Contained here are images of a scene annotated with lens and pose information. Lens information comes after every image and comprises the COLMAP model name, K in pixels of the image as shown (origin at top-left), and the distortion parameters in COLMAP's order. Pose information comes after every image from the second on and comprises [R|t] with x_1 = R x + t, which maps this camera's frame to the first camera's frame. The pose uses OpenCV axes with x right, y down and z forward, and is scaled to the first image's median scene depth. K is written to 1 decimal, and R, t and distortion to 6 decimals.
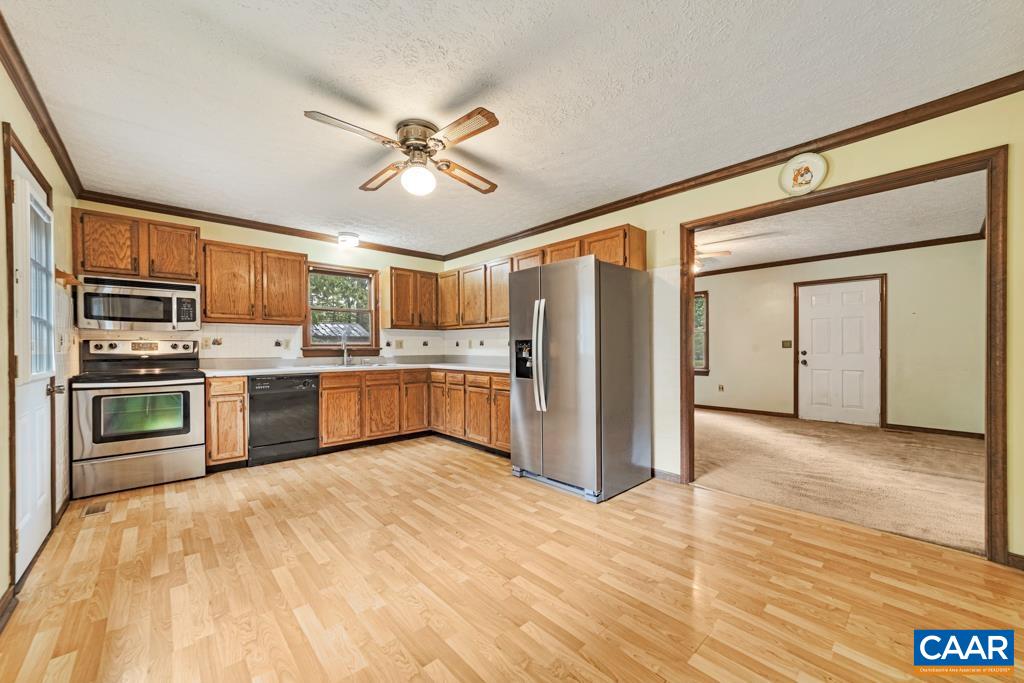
lens RADIAL K [[392.8, 0, 515.2], [0, 392.8, 349.9], [0, 0, 1]] dist [-0.014760, 0.005864]
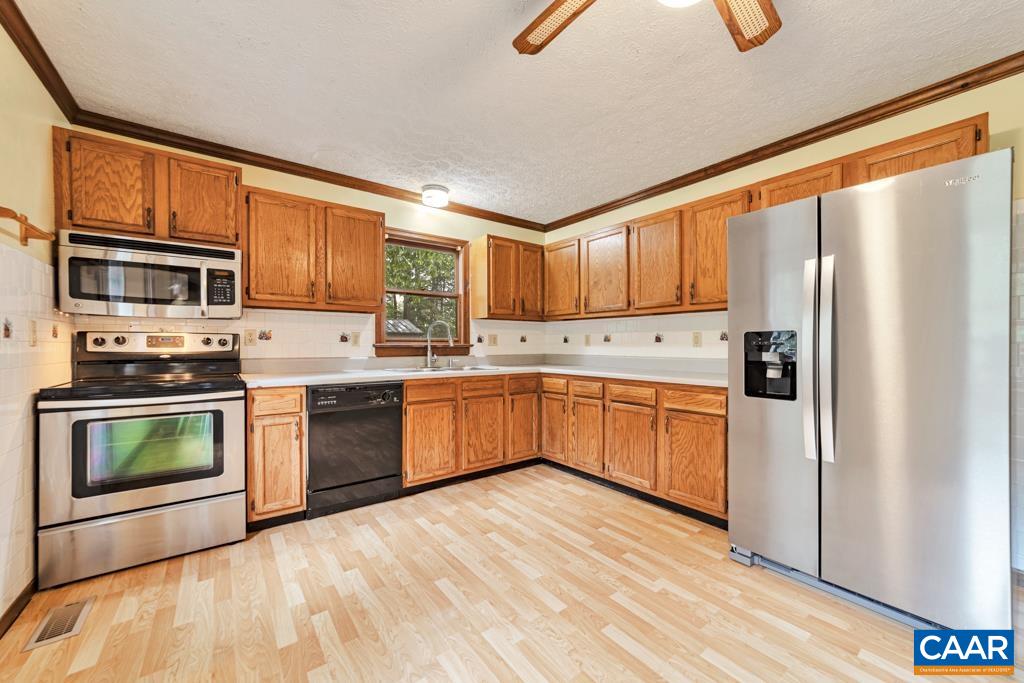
lens RADIAL K [[392.8, 0, 514.3], [0, 392.8, 346.7], [0, 0, 1]] dist [-0.014760, 0.005864]
pose [[0.995282, 0.003627, -0.096959, -0.273008], [-0.003676, 0.999993, -0.000324, -0.001489], [0.096957, 0.000679, 0.995288, 0.376830]]
